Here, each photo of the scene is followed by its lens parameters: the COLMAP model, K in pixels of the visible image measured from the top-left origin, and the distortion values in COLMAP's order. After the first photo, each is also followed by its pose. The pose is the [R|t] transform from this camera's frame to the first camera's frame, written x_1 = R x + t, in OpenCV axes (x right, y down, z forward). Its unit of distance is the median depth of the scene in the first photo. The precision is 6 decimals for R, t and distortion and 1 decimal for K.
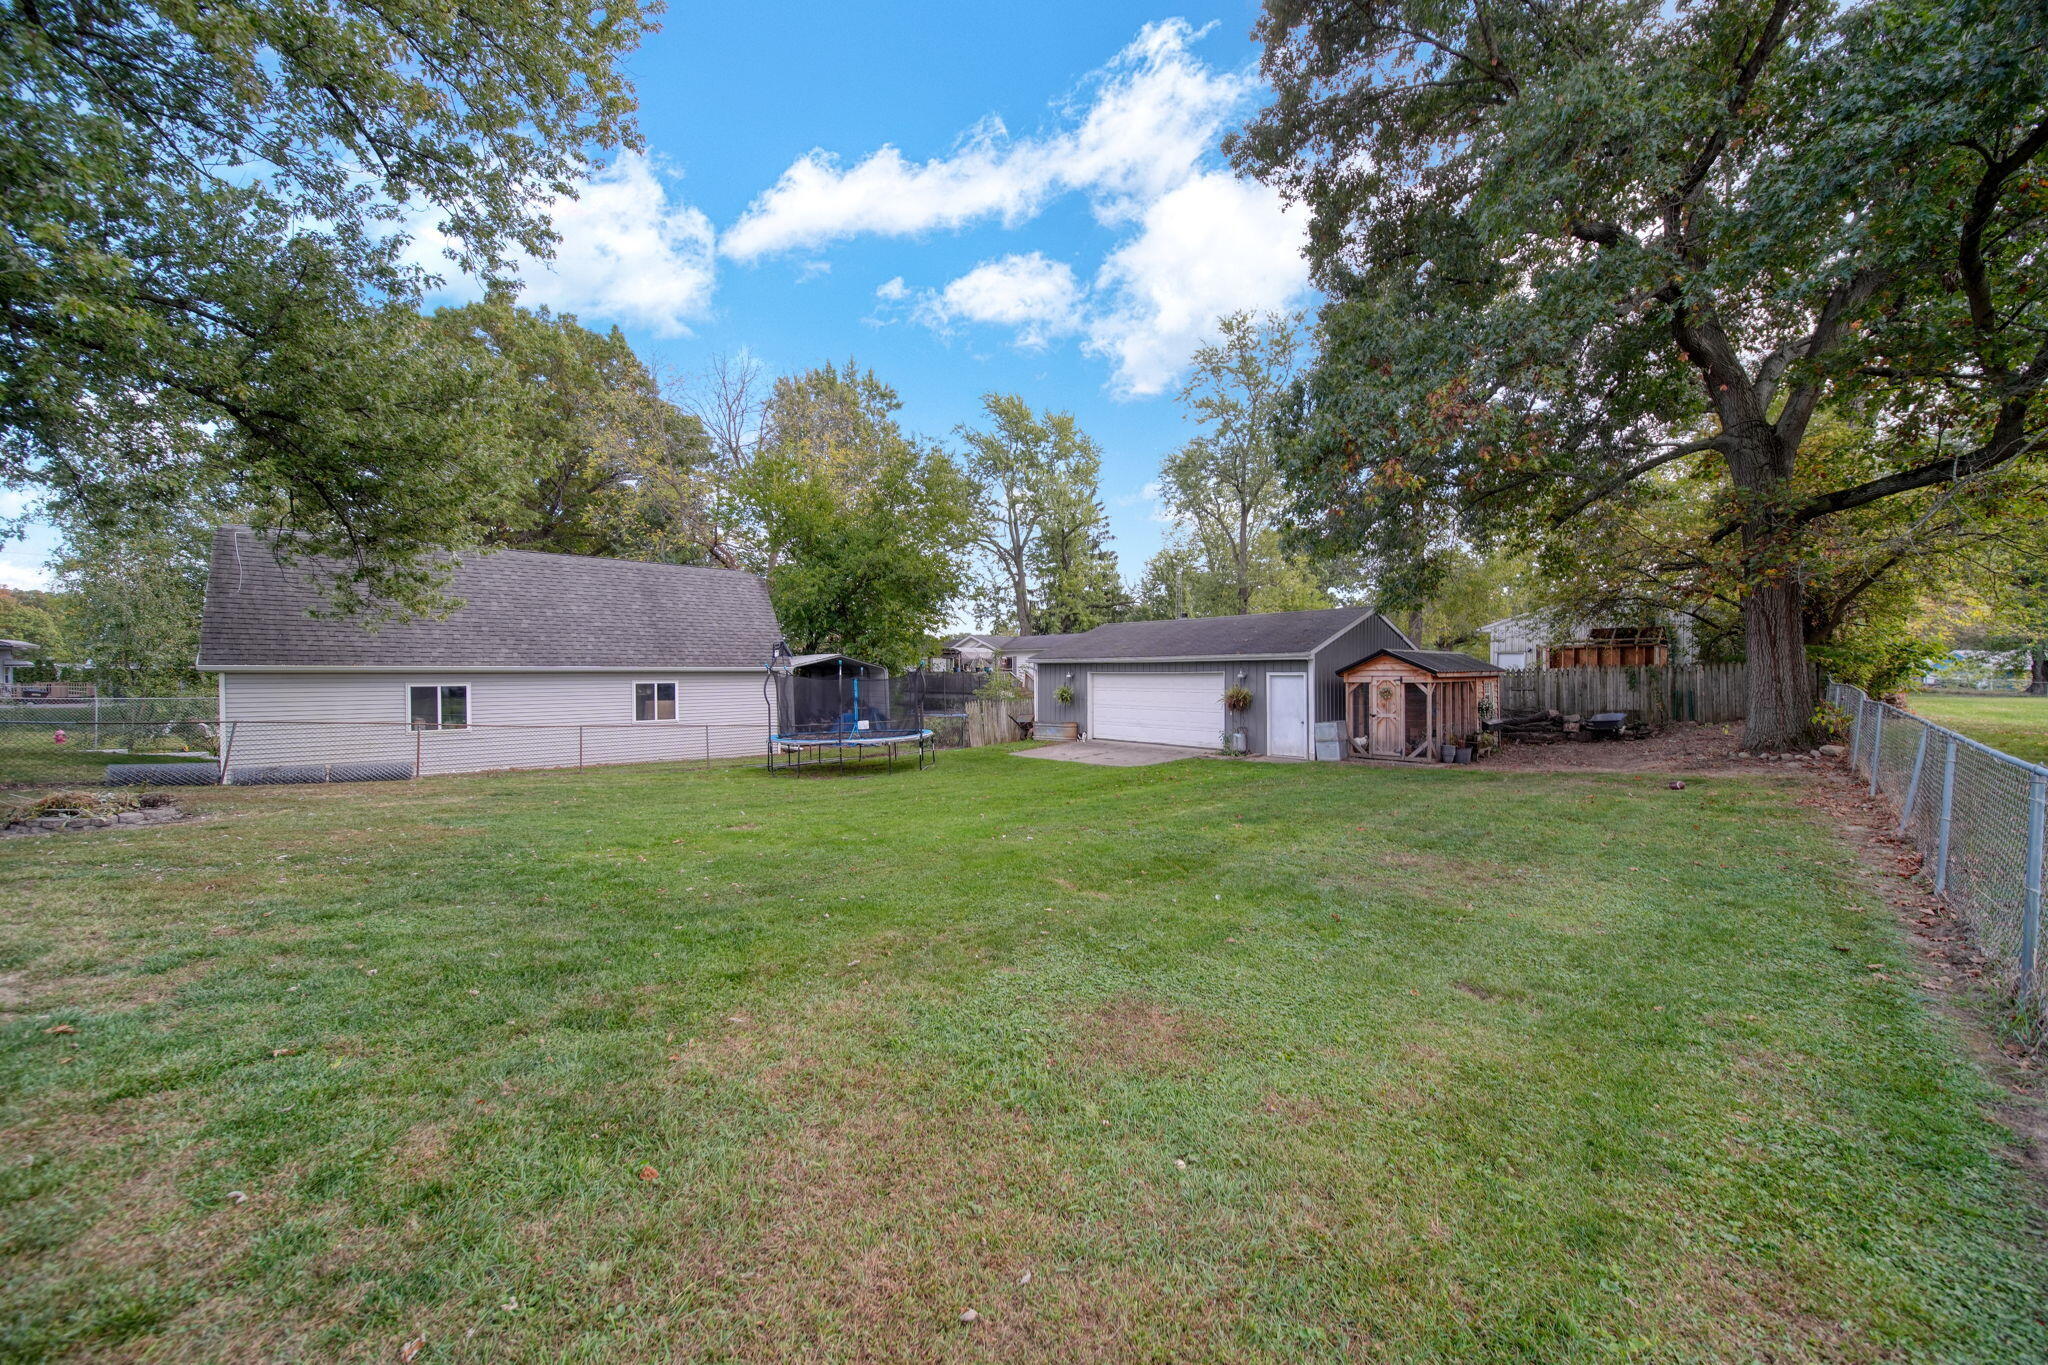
lens RADIAL K [[744.1, 0, 1025.1], [0, 744.1, 678.7], [0, 0, 1]] dist [0.000954, 0.000113]
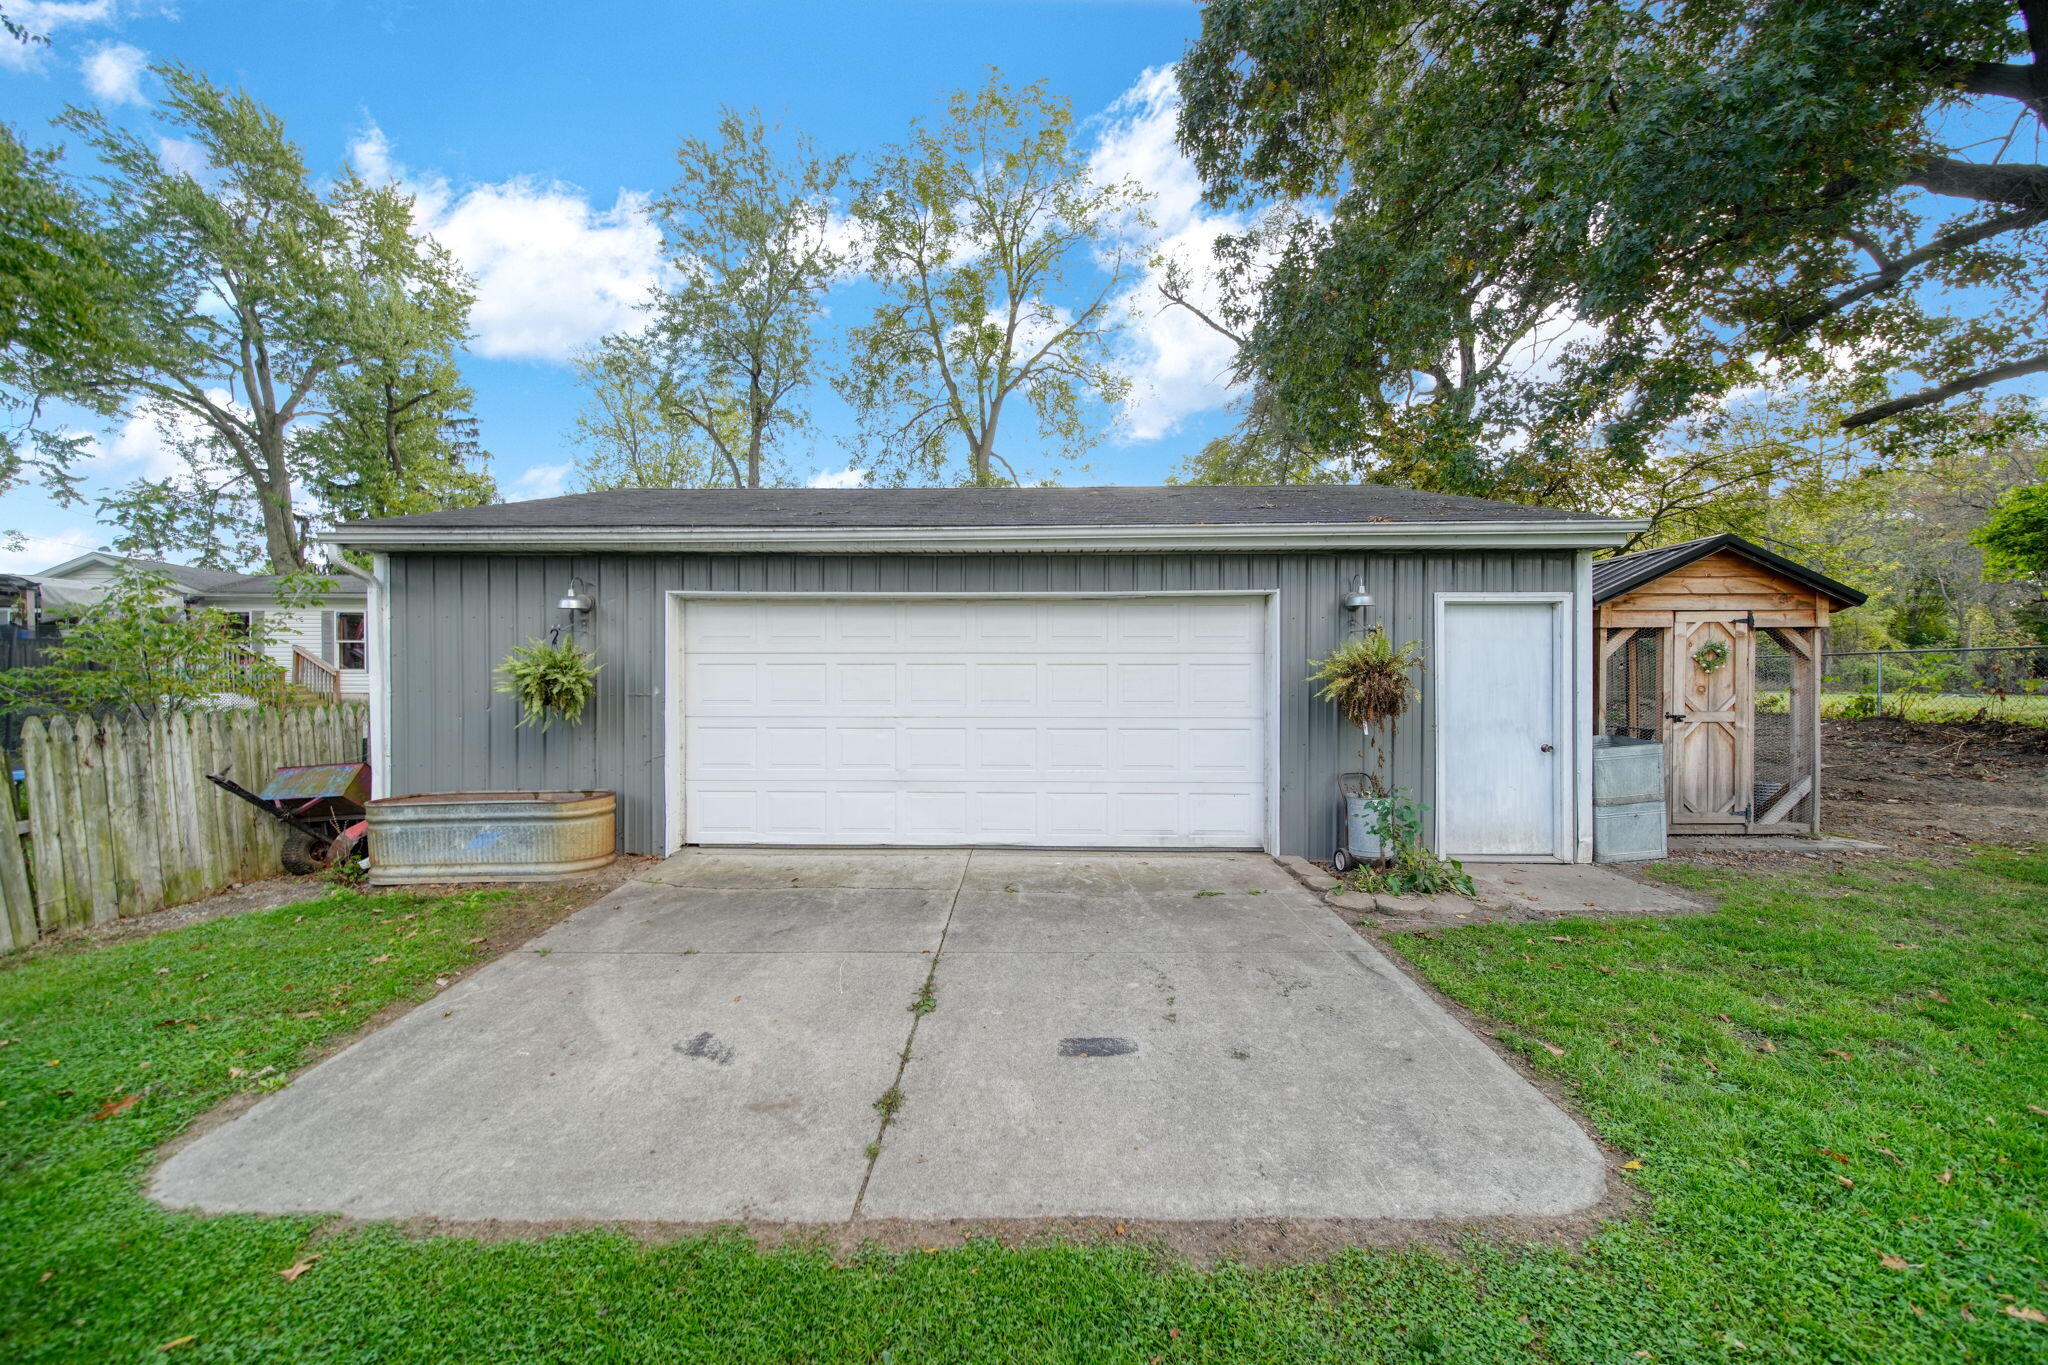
lens RADIAL K [[744.1, 0, 1021.5], [0, 744.1, 688.2], [0, 0, 1]] dist [0.000954, 0.000113]
pose [[0.710875, -0.002537, 0.703314, -0.002819], [0.004043, 0.999992, -0.000480, 0.009712], [-0.703307, 0.003185, 0.710879, 0.280496]]
